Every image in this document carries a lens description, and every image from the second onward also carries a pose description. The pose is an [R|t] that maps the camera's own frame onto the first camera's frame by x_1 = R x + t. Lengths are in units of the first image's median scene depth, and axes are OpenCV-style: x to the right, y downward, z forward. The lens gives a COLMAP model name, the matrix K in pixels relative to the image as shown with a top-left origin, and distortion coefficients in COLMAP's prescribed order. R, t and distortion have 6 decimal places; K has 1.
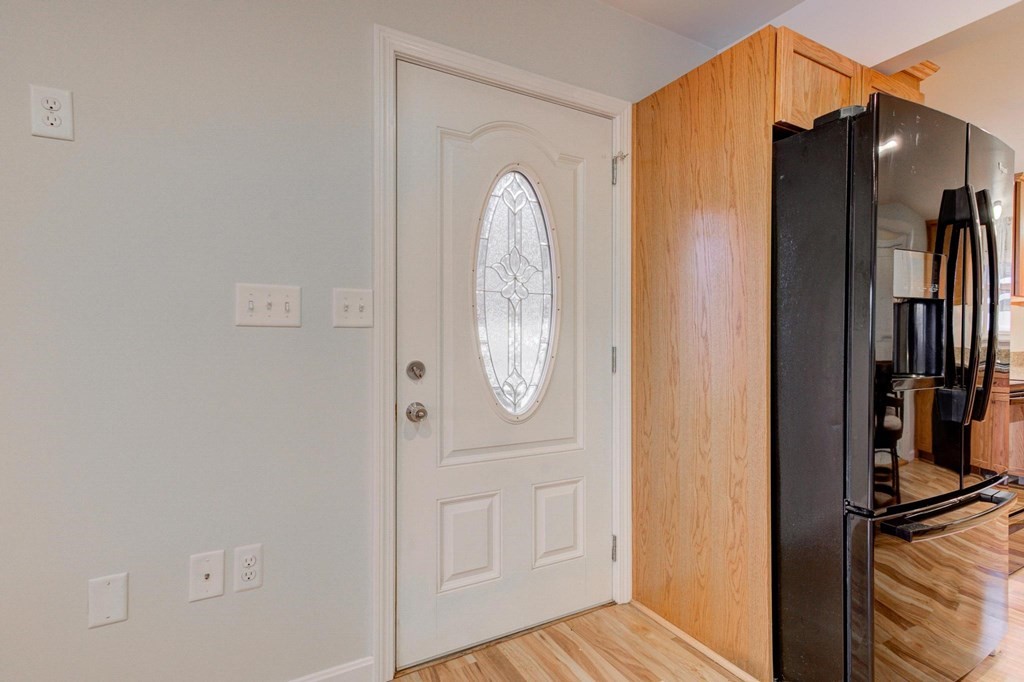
lens RADIAL K [[498.3, 0, 514.6], [0, 498.3, 341.0], [0, 0, 1]] dist [0.017240, 0.005297]
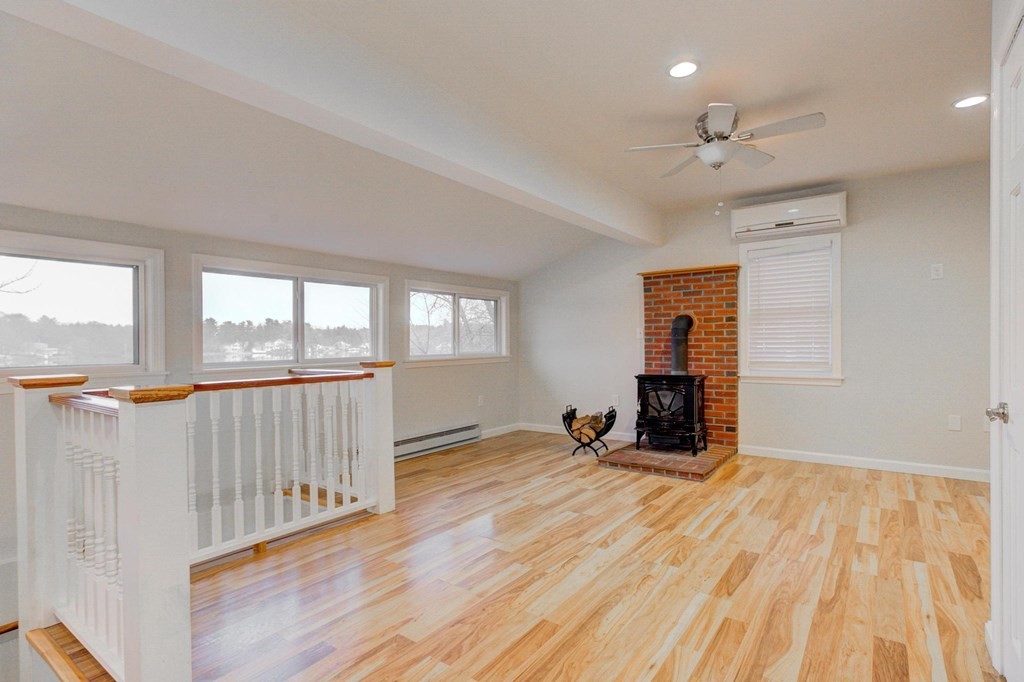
lens RADIAL K [[524.4, 0, 503.7], [0, 524.4, 344.8], [0, 0, 1]] dist [0.008837, 0.002798]
pose [[0.415133, -0.000536, -0.909761, 0.669346], [0.008416, 0.999959, 0.003252, -0.004535], [0.909722, -0.009006, 0.415120, -1.914711]]
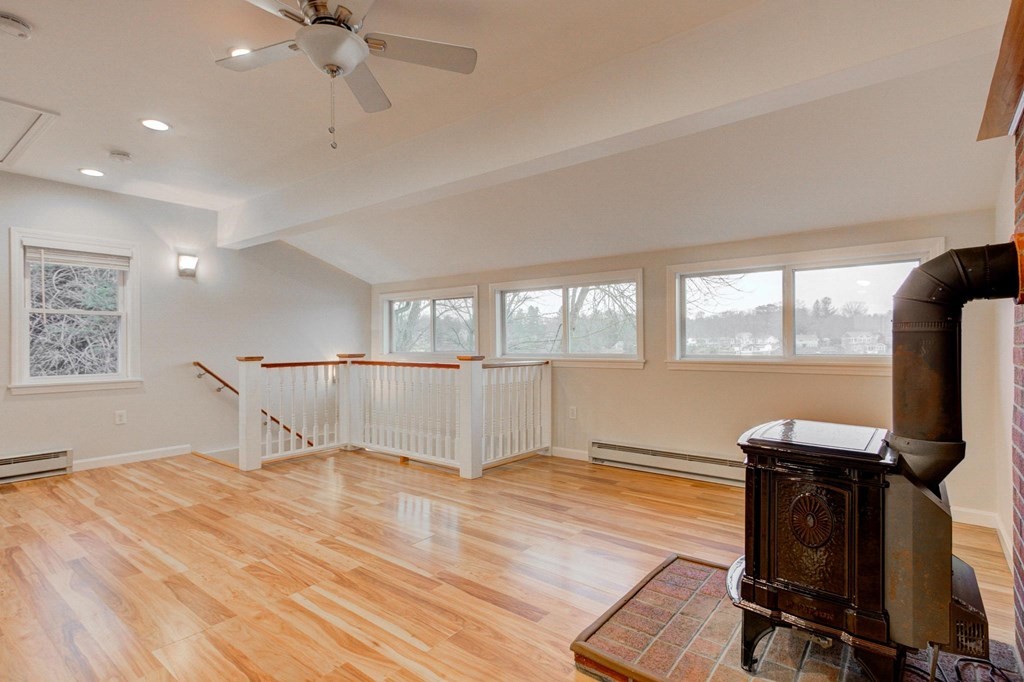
lens RADIAL K [[498.3, 0, 511.4], [0, 498.3, 335.8], [0, 0, 1]] dist [0.017240, 0.005297]
pose [[-0.925058, 0.000775, -0.379825, -0.507640], [0.006674, 0.999877, -0.014215, 0.003691], [0.379767, -0.015685, -0.924949, 0.479020]]
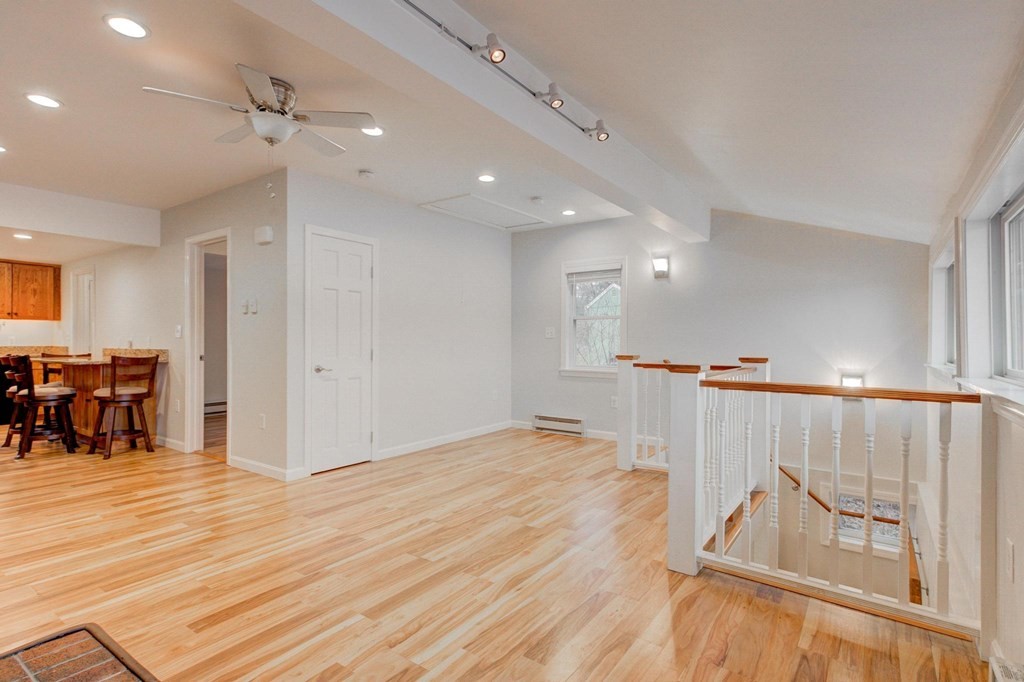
lens RADIAL K [[521.3, 0, 497.3], [0, 521.3, 343.1], [0, 0, 1]] dist [0.028385, 0.003813]
pose [[-0.413335, -0.001948, 0.910577, -2.163482], [-0.001935, 0.999997, 0.001261, -0.000110], [-0.910577, -0.001241, -0.413338, -0.572290]]
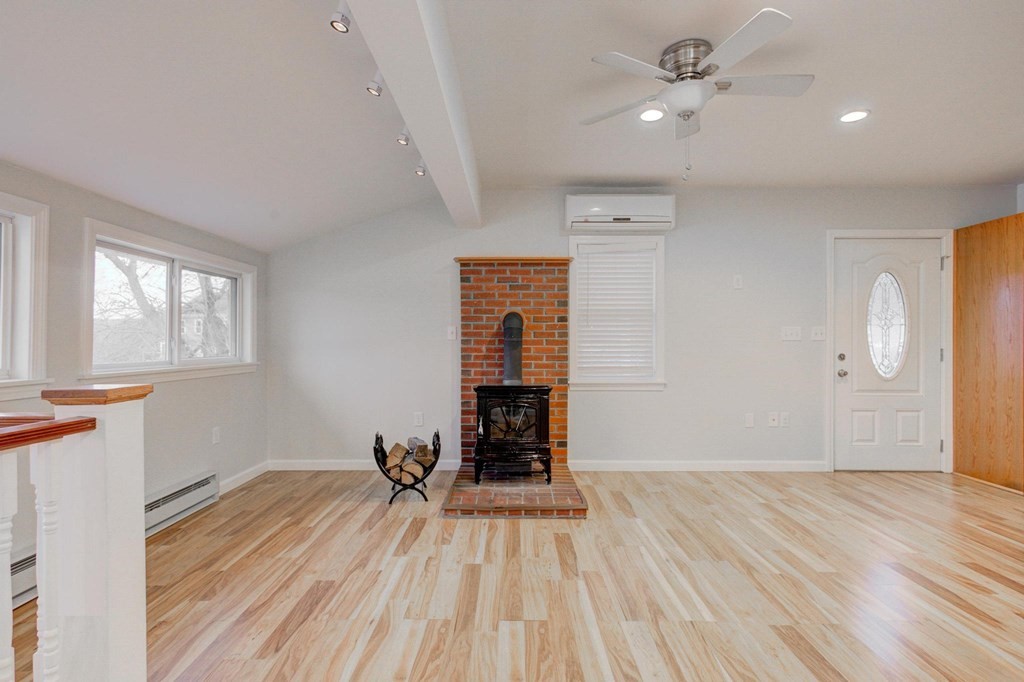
lens RADIAL K [[524.4, 0, 515.3], [0, 524.4, 343.9], [0, 0, 1]] dist [0.008837, 0.002798]
pose [[0.874276, 0.001720, -0.485427, -0.307796], [-0.001913, 0.999998, 0.000098, -0.005529], [0.485426, 0.000843, 0.874277, -1.918027]]
